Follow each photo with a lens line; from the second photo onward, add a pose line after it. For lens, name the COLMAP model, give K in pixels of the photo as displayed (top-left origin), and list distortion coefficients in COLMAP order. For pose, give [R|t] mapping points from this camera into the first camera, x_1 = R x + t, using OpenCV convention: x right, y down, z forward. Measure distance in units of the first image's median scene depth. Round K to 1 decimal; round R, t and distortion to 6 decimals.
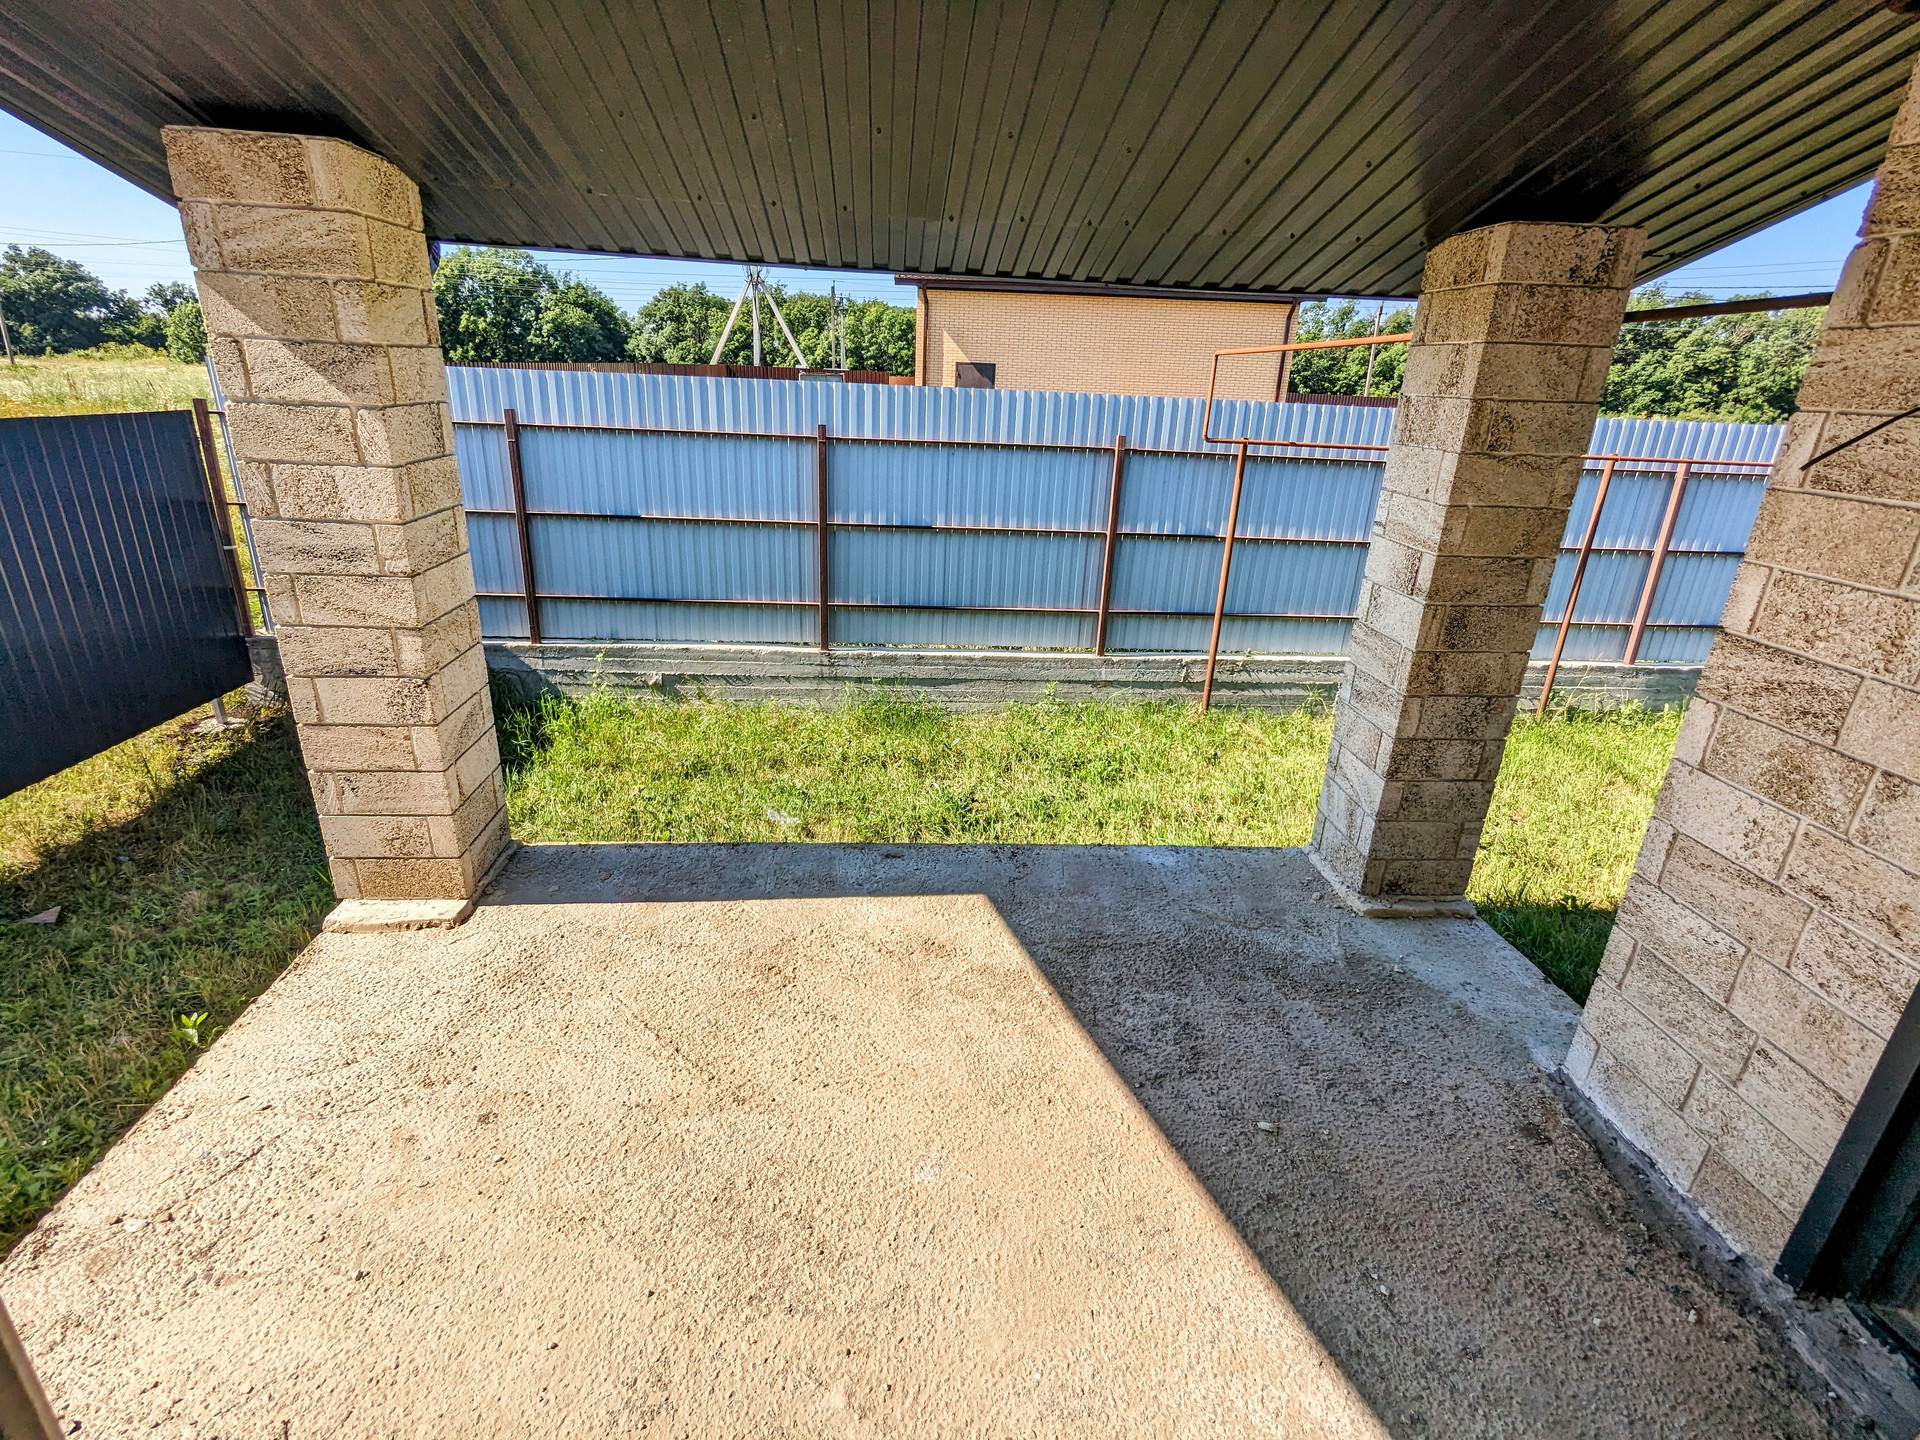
lens RADIAL K [[921.0, 0, 951.6], [0, 921.0, 718.8], [0, 0, 1]] dist [-0.000471, 0.000096]
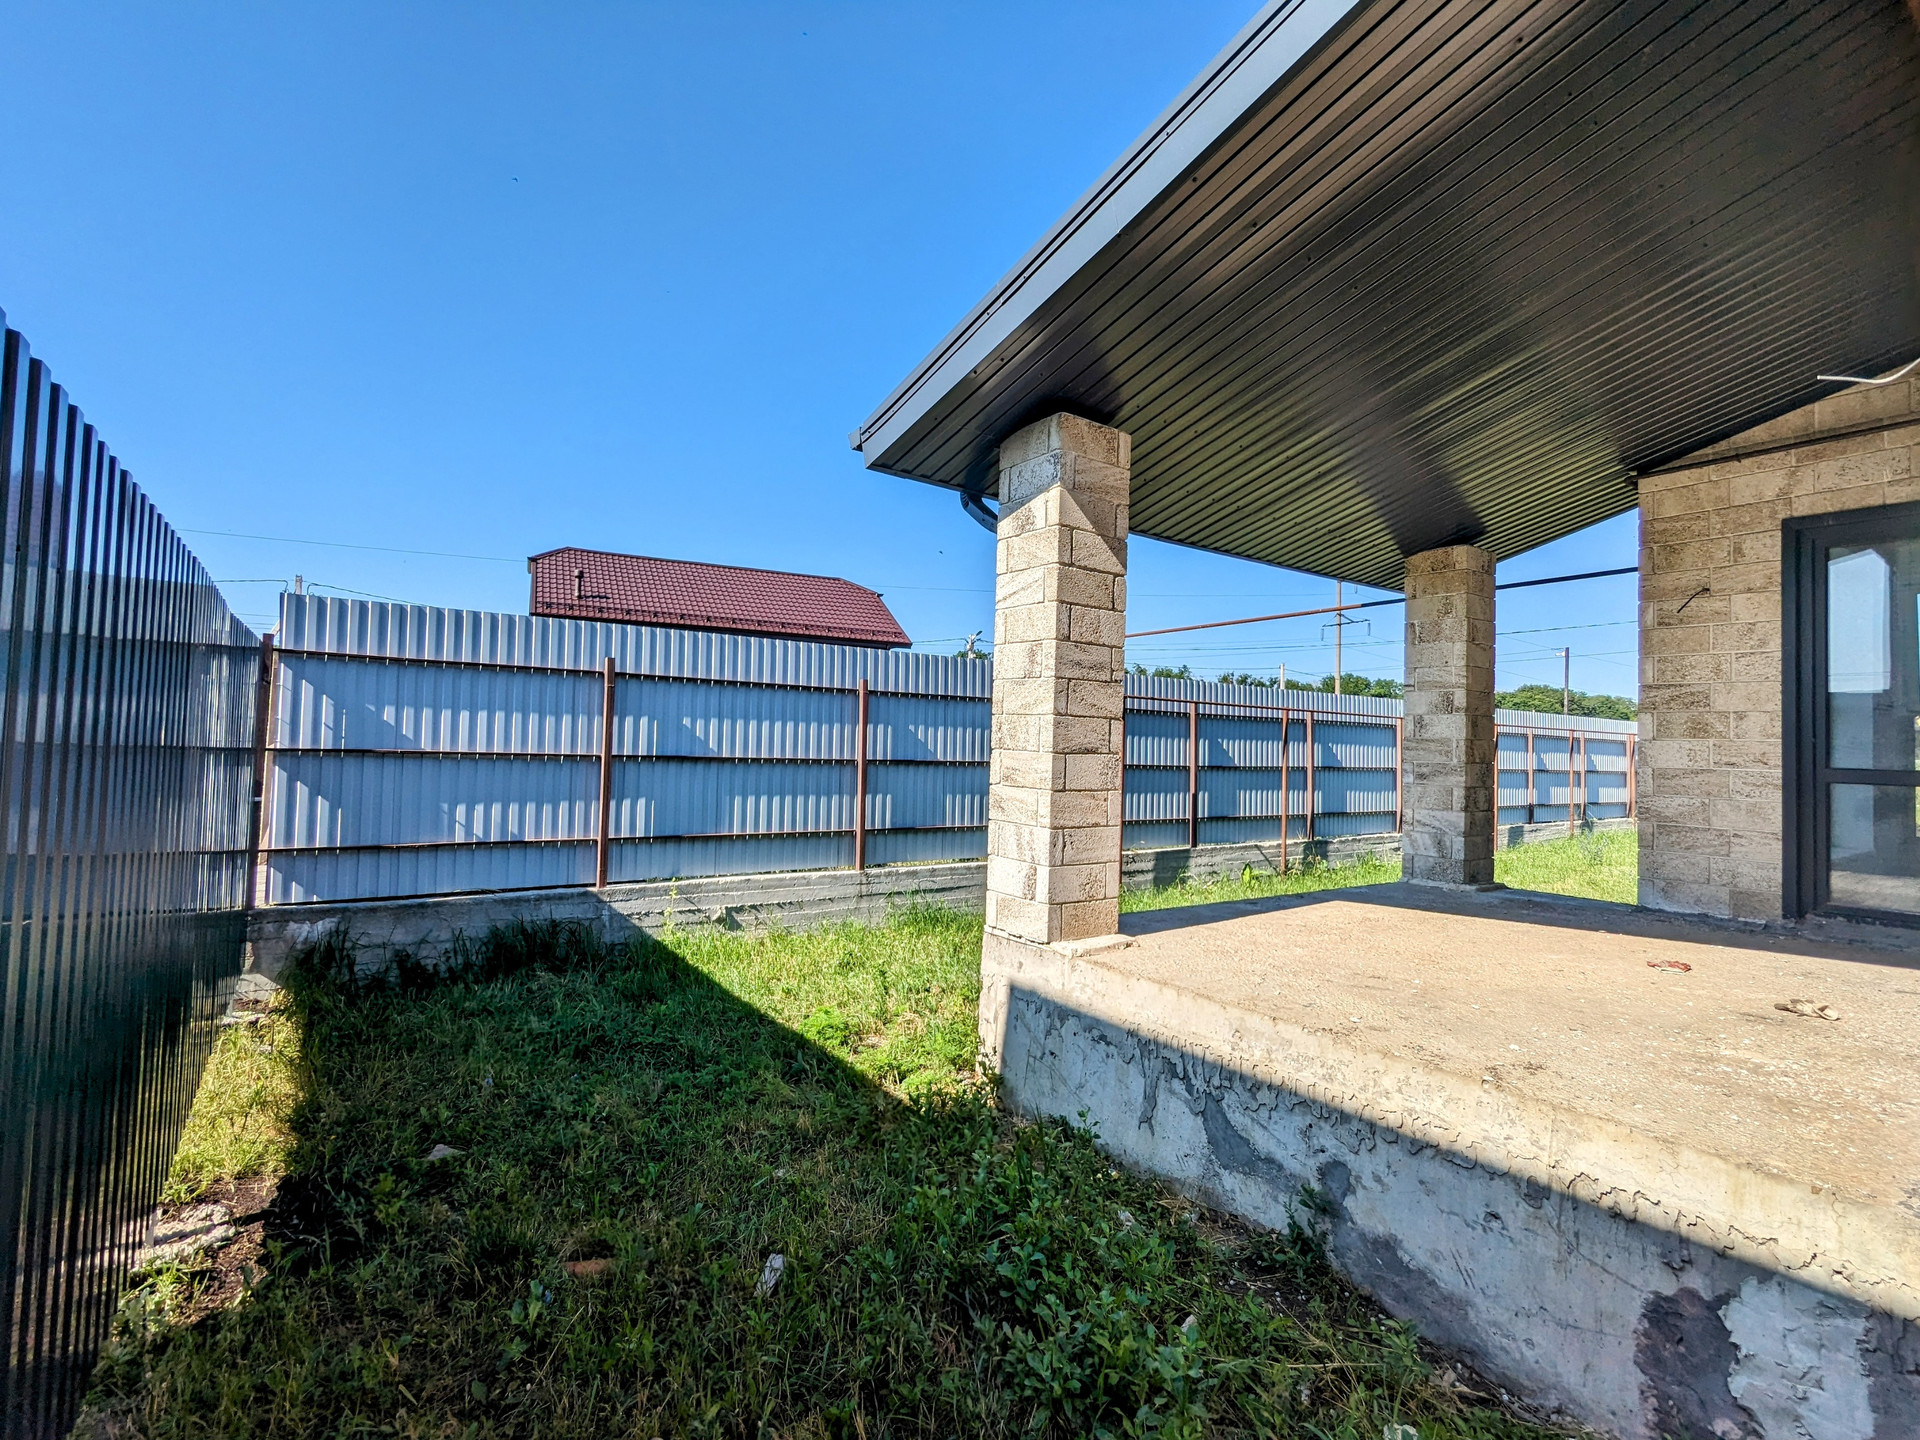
lens RADIAL K [[909.1, 0, 957.2], [0, 909.1, 710.9], [0, 0, 1]] dist [-0.001986, -0.000366]
pose [[0.849948, 0.001827, 0.526863, -0.873313], [0.194470, 0.928293, -0.316943, 0.166595], [-0.489663, 0.371844, 0.788646, -0.011233]]
